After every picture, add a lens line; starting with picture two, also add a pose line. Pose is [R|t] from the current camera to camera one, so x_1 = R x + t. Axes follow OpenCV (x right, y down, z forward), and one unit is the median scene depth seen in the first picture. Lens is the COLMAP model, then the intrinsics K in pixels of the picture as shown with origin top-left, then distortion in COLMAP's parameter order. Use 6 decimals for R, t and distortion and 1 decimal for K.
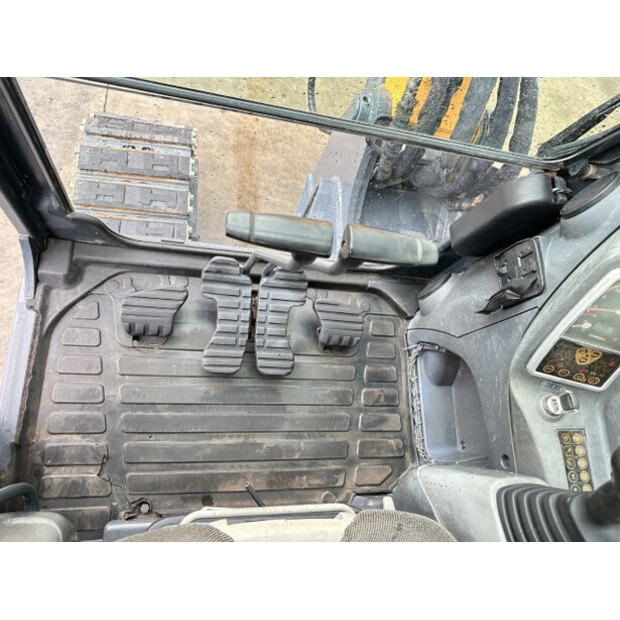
lens RADIAL K [[434.6, 0, 325.0], [0, 434.6, 305.4], [0, 0, 1]] dist [0.066624, -0.077862]
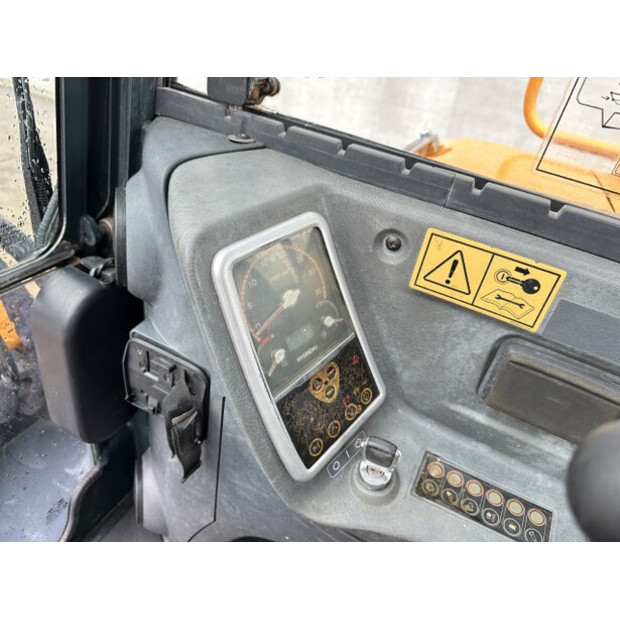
lens RADIAL K [[434.6, 0, 310.1], [0, 434.6, 311.7], [0, 0, 1]] dist [0.066624, -0.077862]
pose [[0.484592, -0.681976, 0.547795, 0.309547], [0.832215, 0.552319, -0.048589, 0.067504], [-0.269421, 0.479429, 0.835200, 0.442583]]
